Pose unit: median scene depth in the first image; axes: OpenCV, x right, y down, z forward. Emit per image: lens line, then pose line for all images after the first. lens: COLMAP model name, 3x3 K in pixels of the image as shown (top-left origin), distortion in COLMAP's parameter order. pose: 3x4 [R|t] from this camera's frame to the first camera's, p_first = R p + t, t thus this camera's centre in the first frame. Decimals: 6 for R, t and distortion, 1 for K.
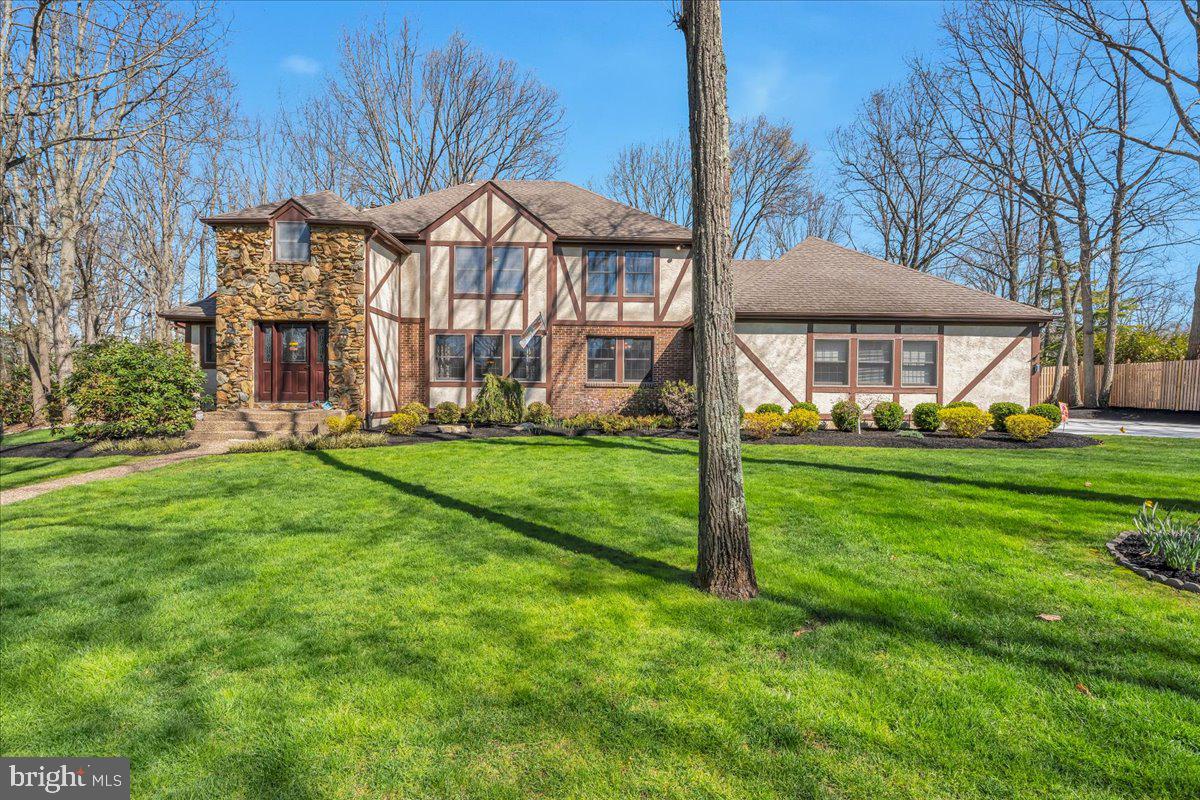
lens RADIAL K [[540.4, 0, 596.9], [0, 540.4, 401.8], [0, 0, 1]] dist [-0.003928, -0.000826]
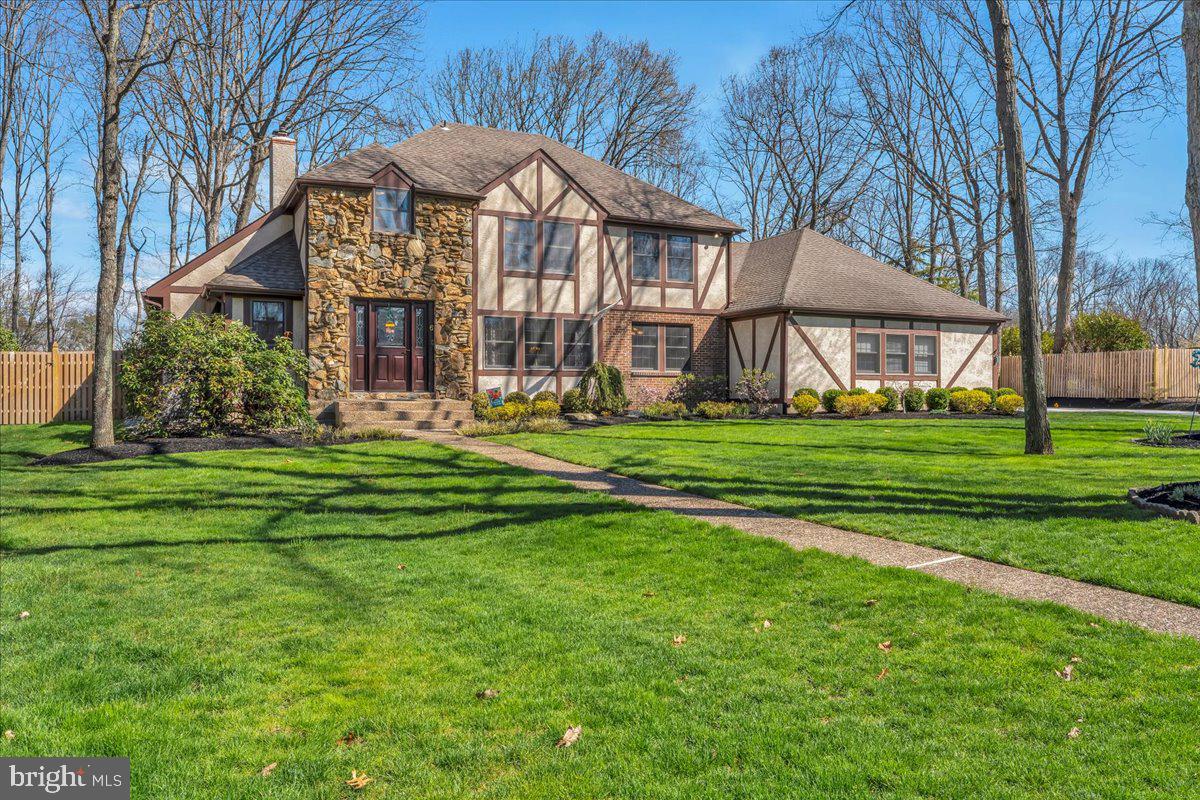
lens RADIAL K [[906.1, 0, 598.5], [0, 906.1, 405.8], [0, 0, 1]] dist [-0.033714, 0.005388]
pose [[0.905688, -0.013534, 0.423728, -0.771133], [0.016781, 0.999851, -0.003932, 0.031307], [-0.423612, 0.010671, 0.905781, -0.419108]]
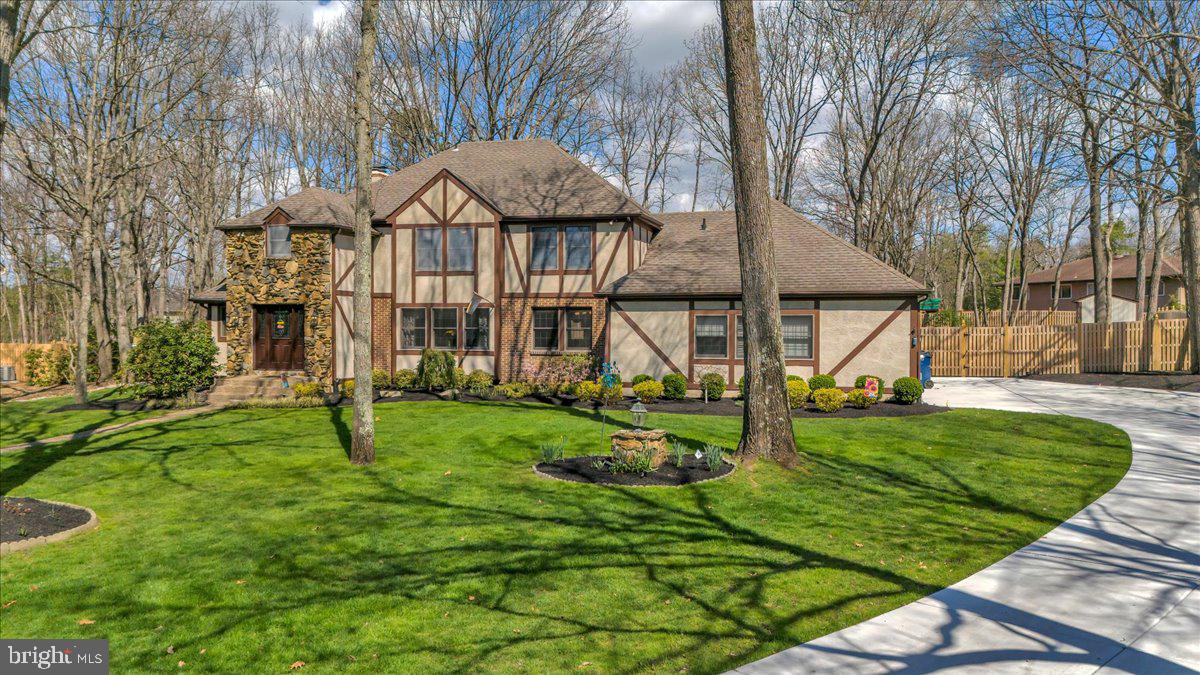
lens RADIAL K [[889.3, 0, 606.3], [0, 889.3, 342.8], [0, 0, 1]] dist [0.040526, -0.016043]
pose [[0.962508, -0.001946, -0.271246, 0.620704], [0.000577, 0.999987, -0.005127, -0.044776], [0.271252, 0.004778, 0.962497, -0.670402]]
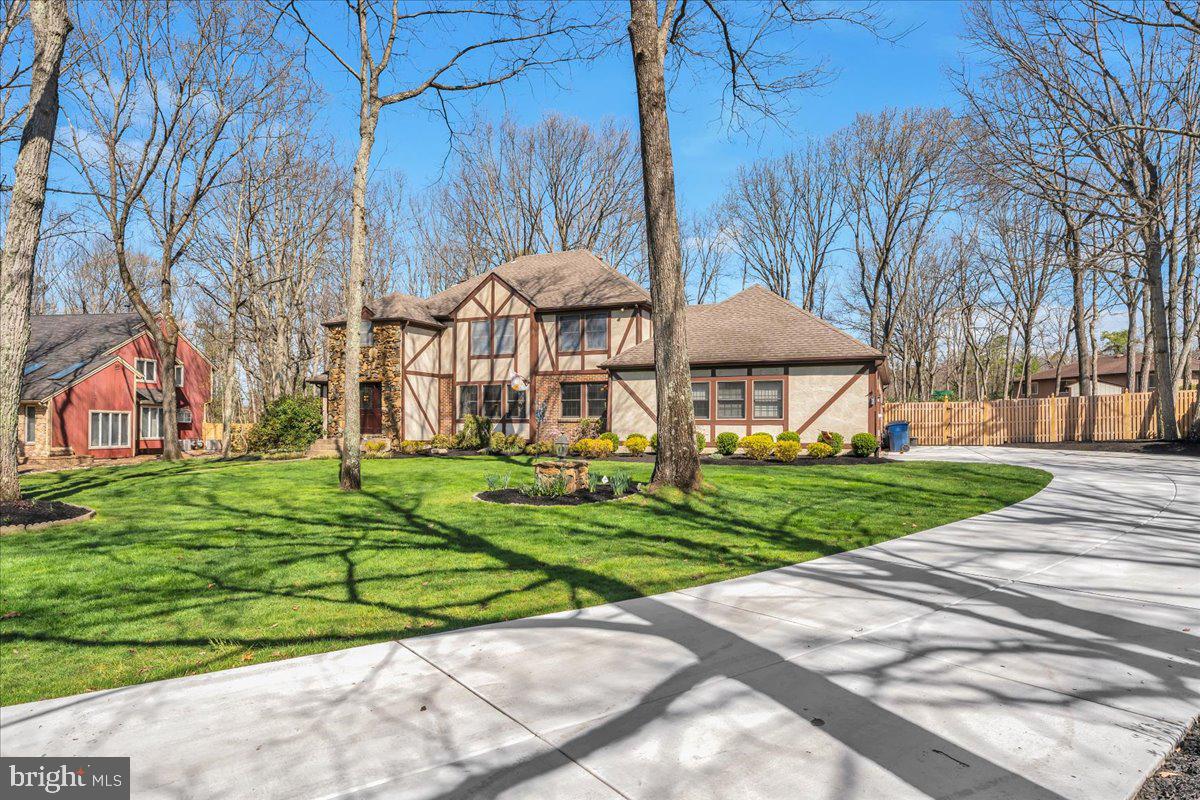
lens RADIAL K [[691.6, 0, 595.6], [0, 691.6, 435.9], [0, 0, 1]] dist [-0.022836, 0.003389]
pose [[0.908946, -0.002302, -0.416908, 0.774300], [-0.002438, 0.999938, -0.010837, 0.023348], [0.416907, 0.010866, 0.908884, -0.479528]]
